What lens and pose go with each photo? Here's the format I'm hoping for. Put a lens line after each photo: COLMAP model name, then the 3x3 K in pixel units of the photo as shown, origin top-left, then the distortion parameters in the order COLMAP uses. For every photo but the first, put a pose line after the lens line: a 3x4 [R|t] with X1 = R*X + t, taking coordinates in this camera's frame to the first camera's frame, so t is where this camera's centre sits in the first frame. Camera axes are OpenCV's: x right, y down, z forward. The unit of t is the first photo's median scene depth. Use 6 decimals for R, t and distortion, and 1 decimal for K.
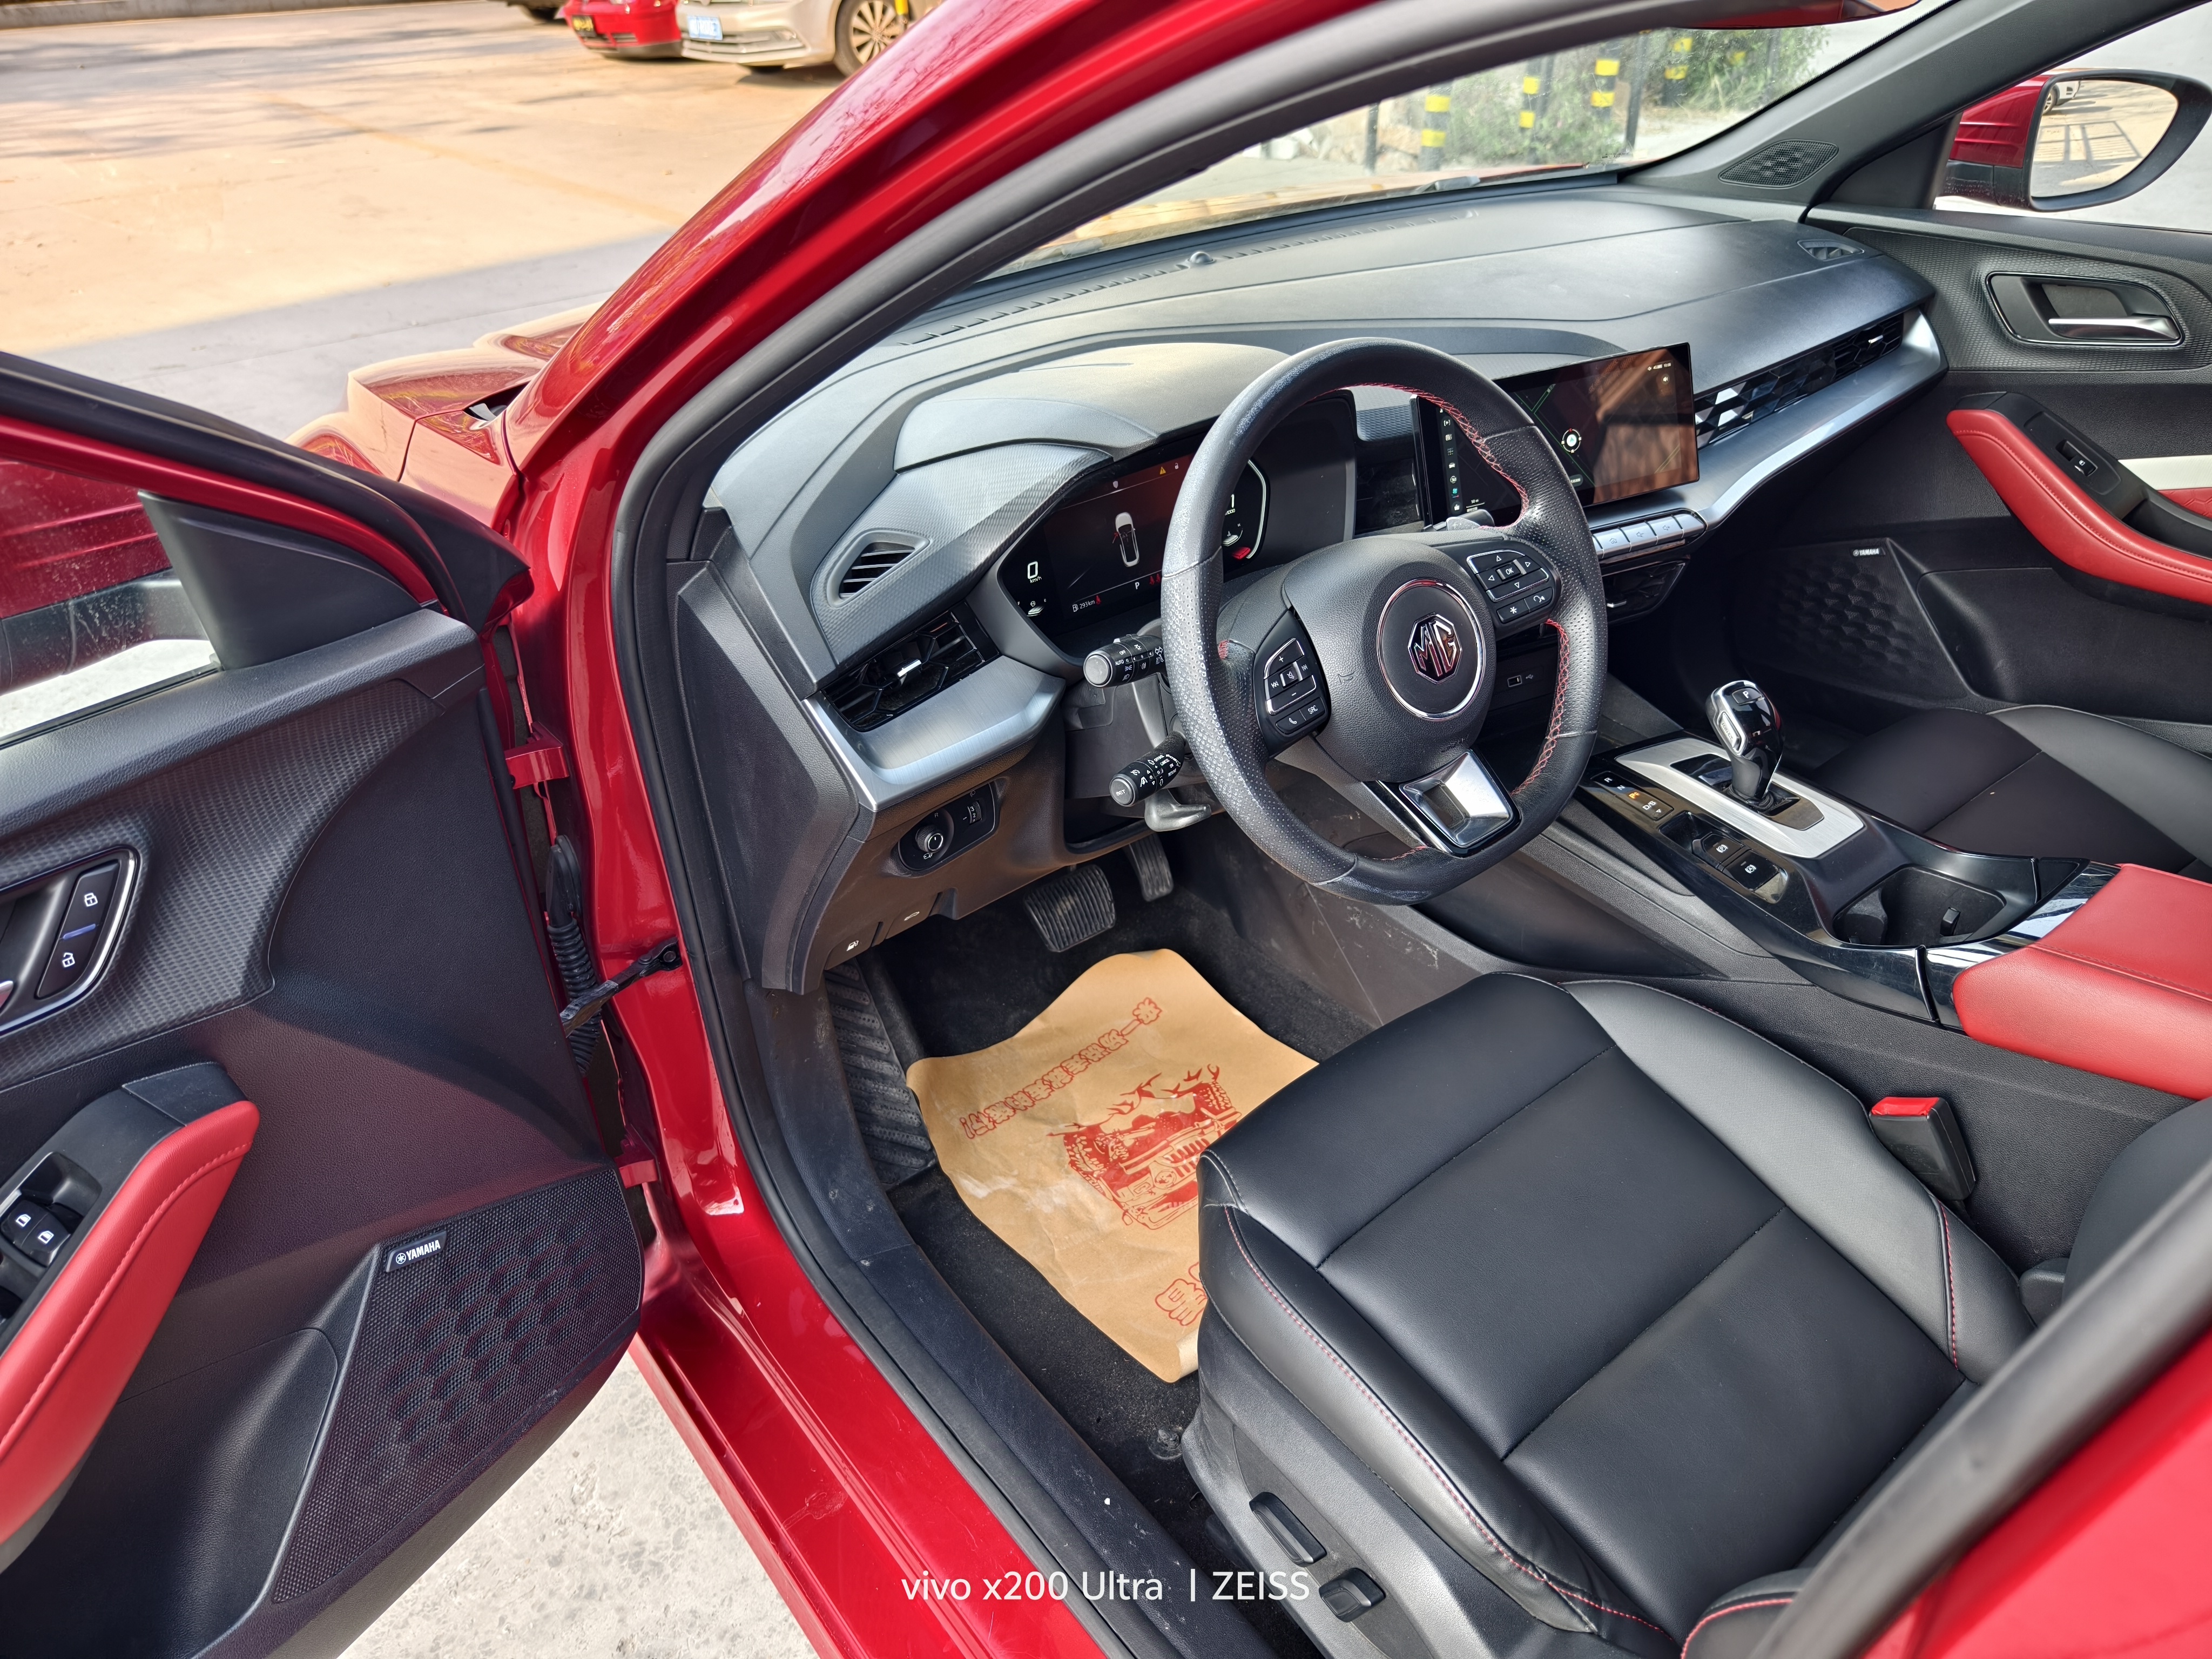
lens RADIAL K [[1470.2, 0, 1097.4], [0, 1470.2, 839.9], [0, 0, 1]] dist [0.009898, -0.017358]
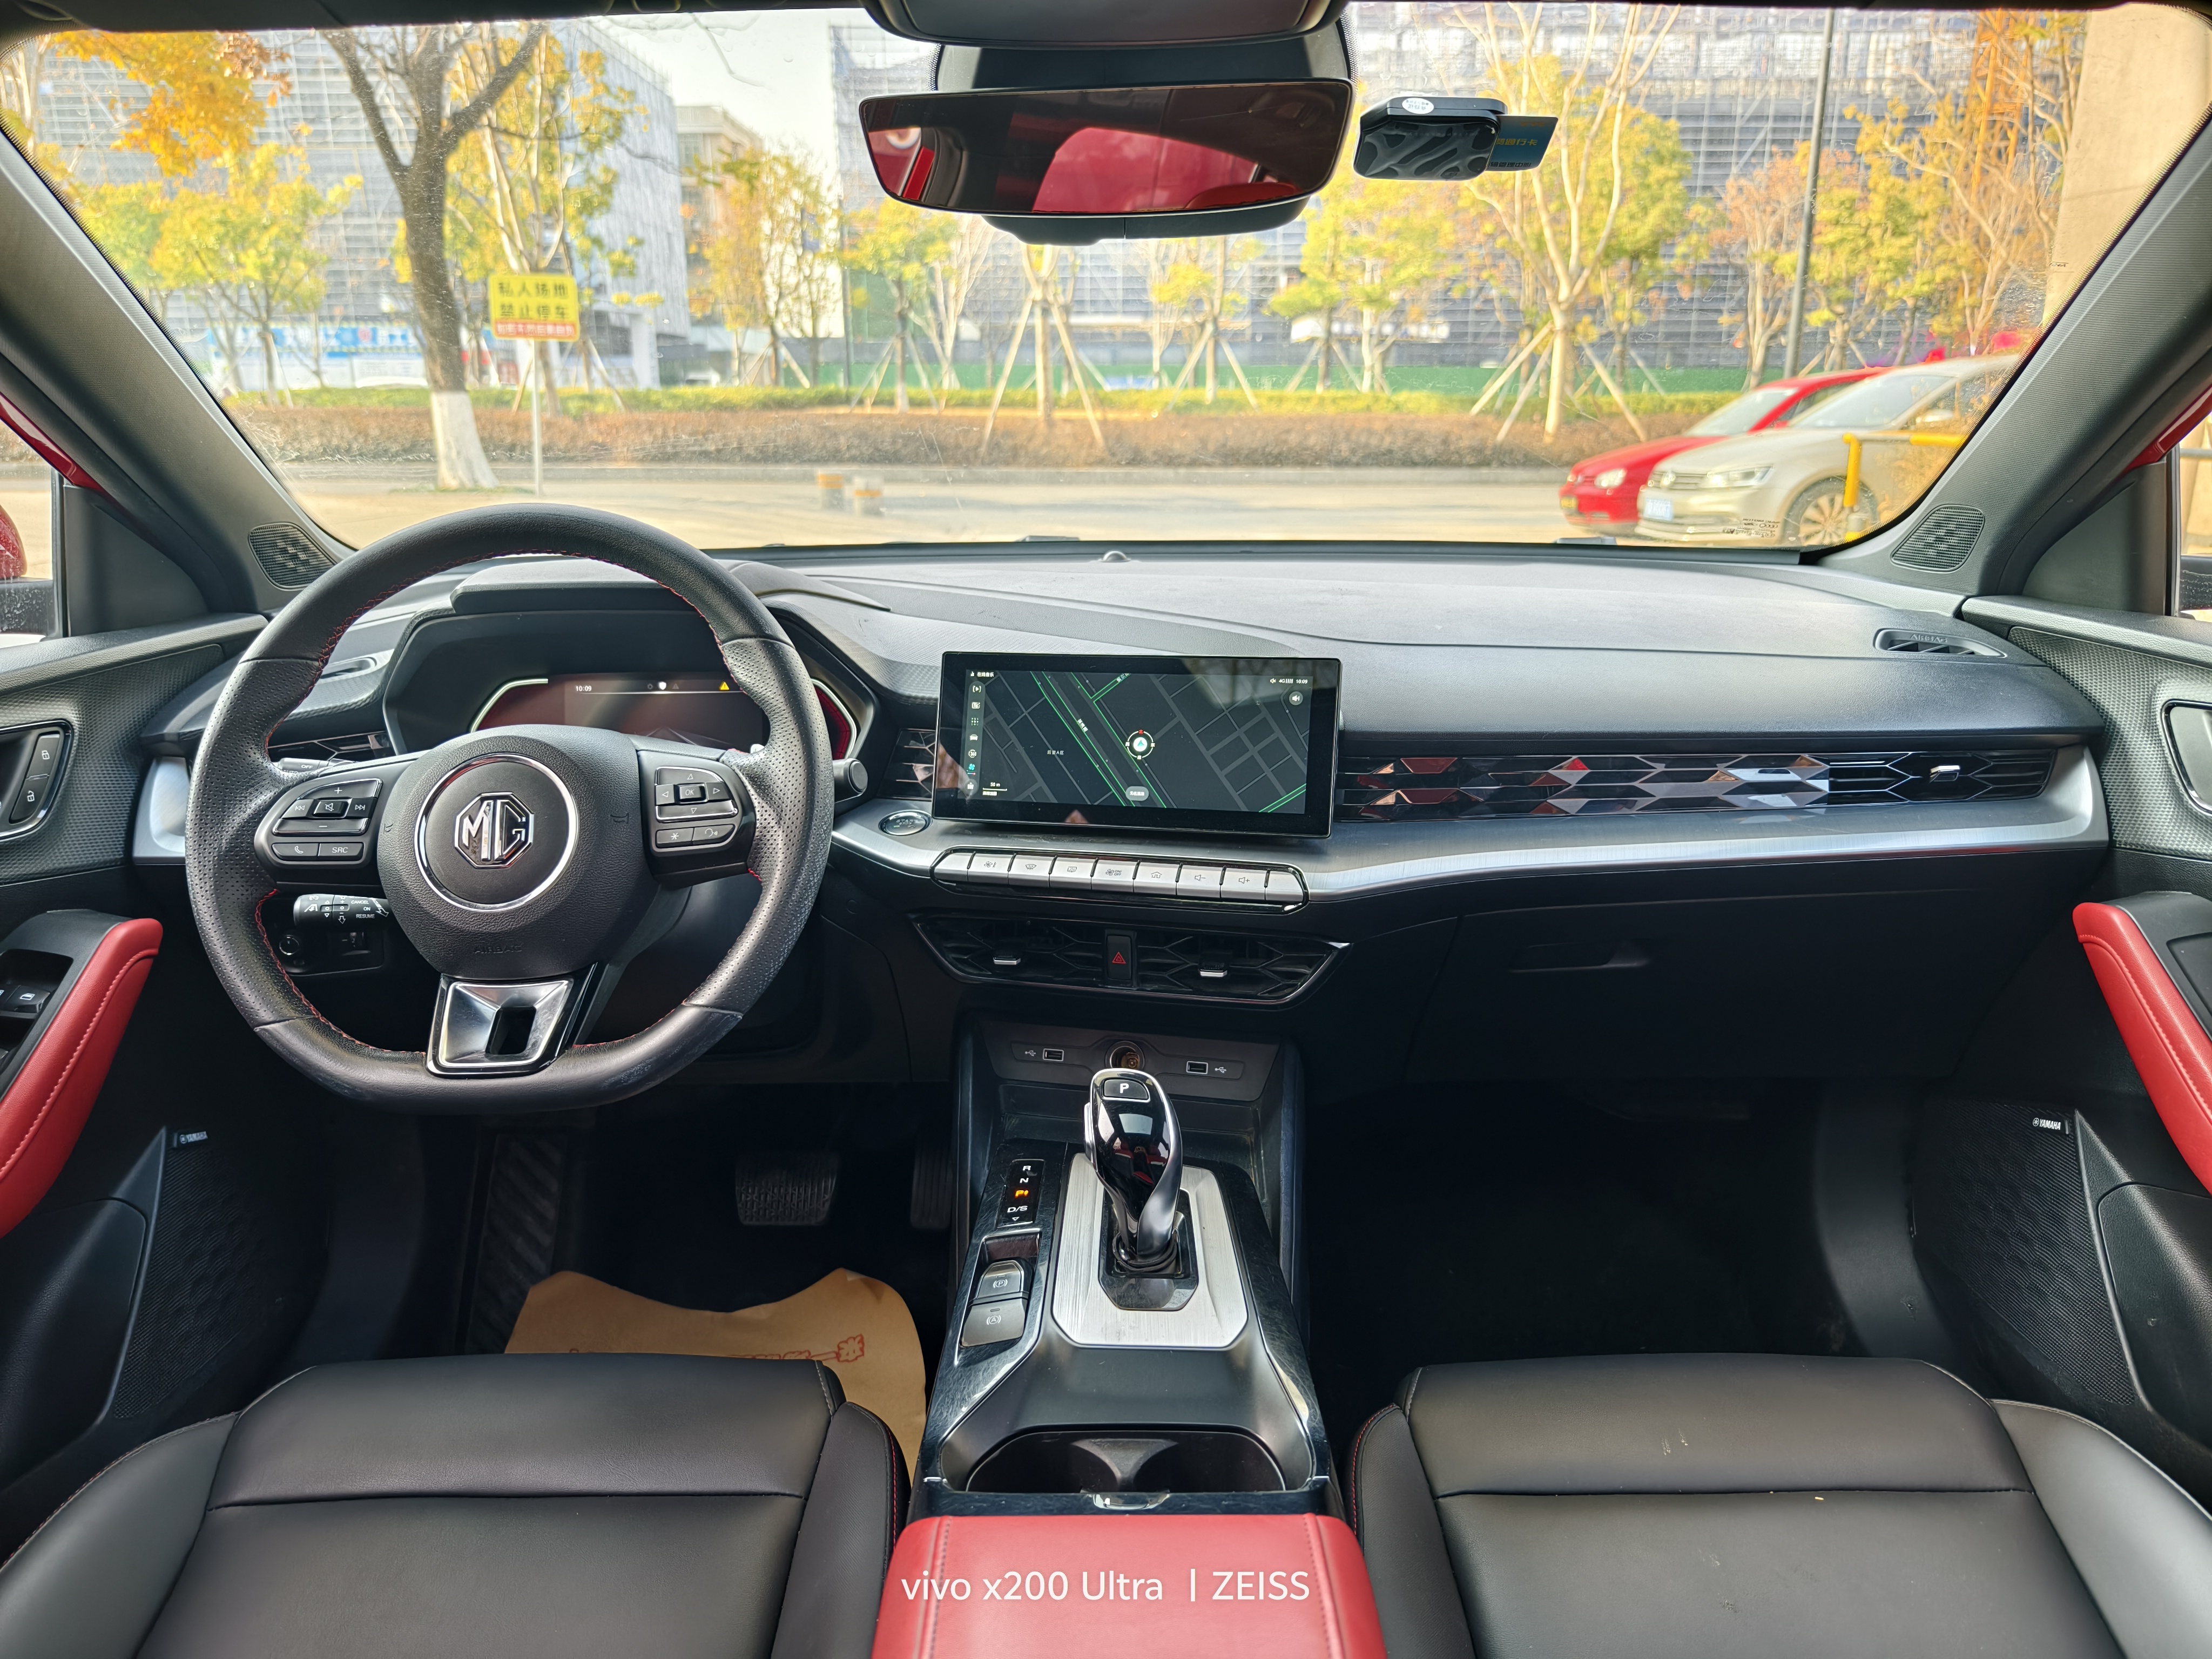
lens RADIAL K [[1470.2, 0, 1119.2], [0, 1470.2, 818.0], [0, 0, 1]] dist [0.009898, -0.017358]
pose [[0.779340, 0.186649, -0.598156, 0.608727], [-0.360438, 0.914397, -0.184288, -0.063349], [0.512555, 0.359221, 0.779902, 0.293781]]
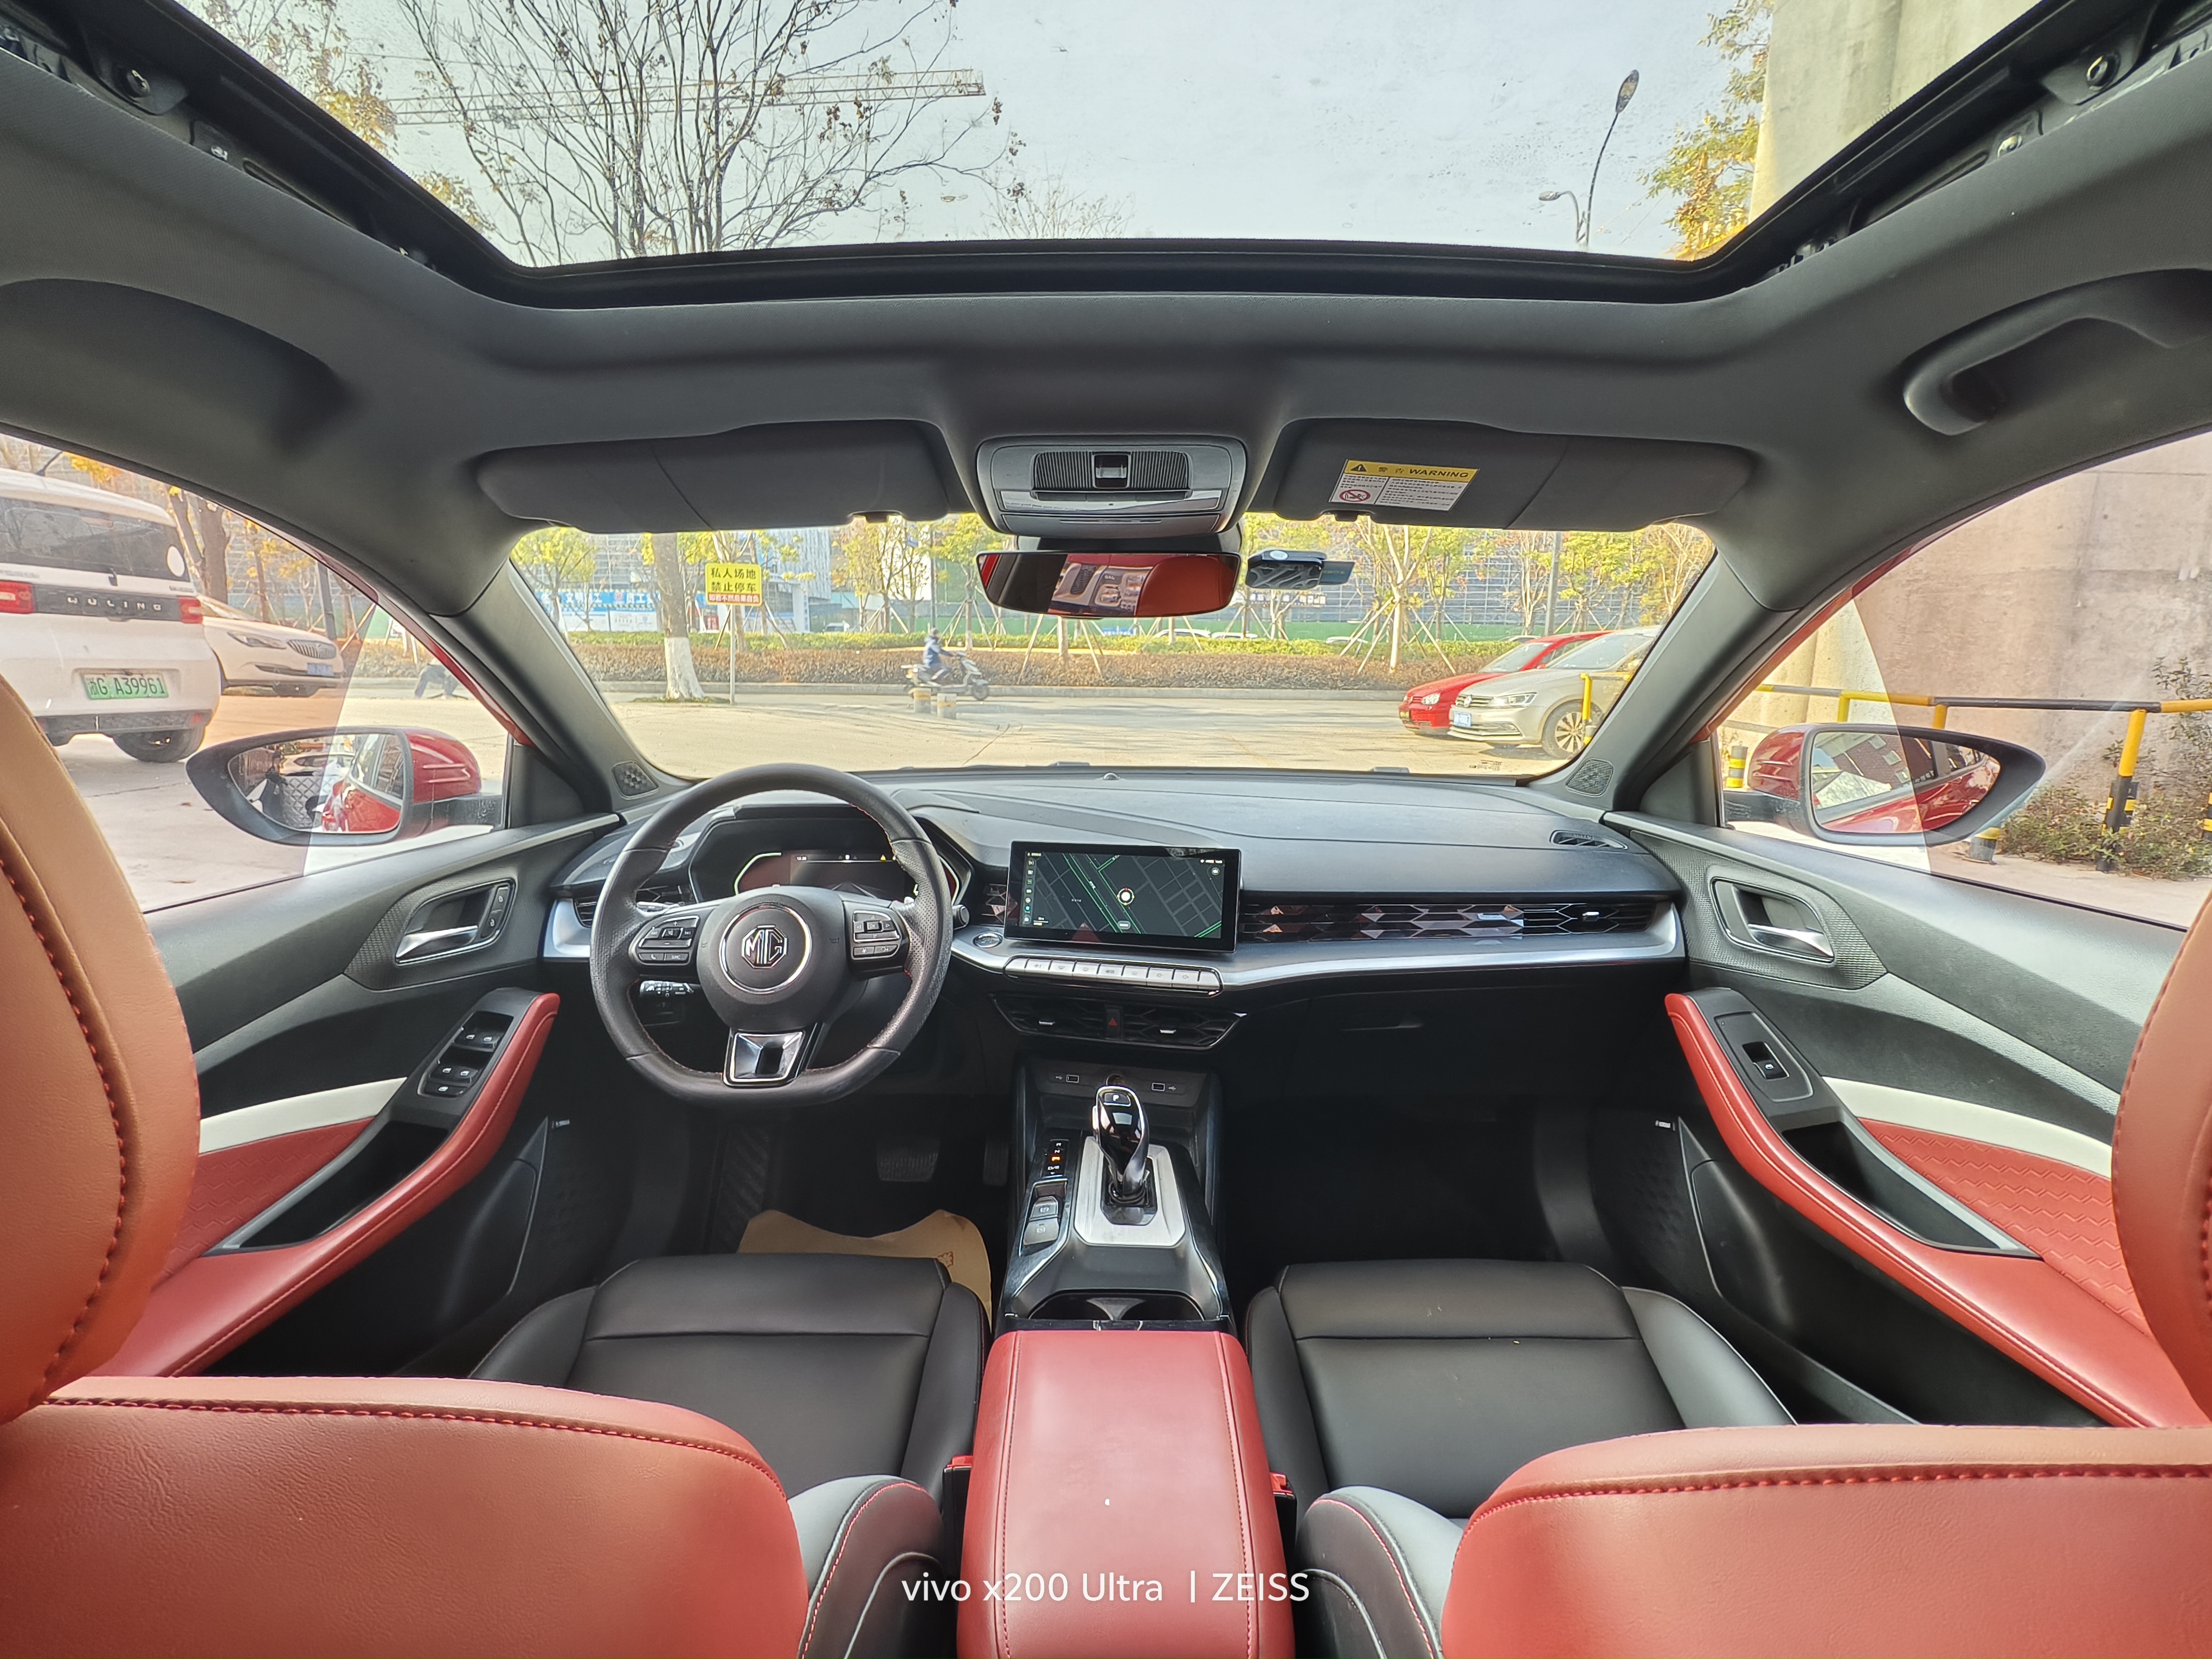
lens RADIAL K [[985.3, 0, 1103.1], [0, 985.3, 837.4], [0, 0, 1]] dist [-0.000910, -0.000047]
pose [[0.774484, 0.143637, -0.616071, 0.664821], [-0.368332, 0.894163, -0.254568, -0.058041], [0.514303, 0.424077, 0.745420, 0.205458]]
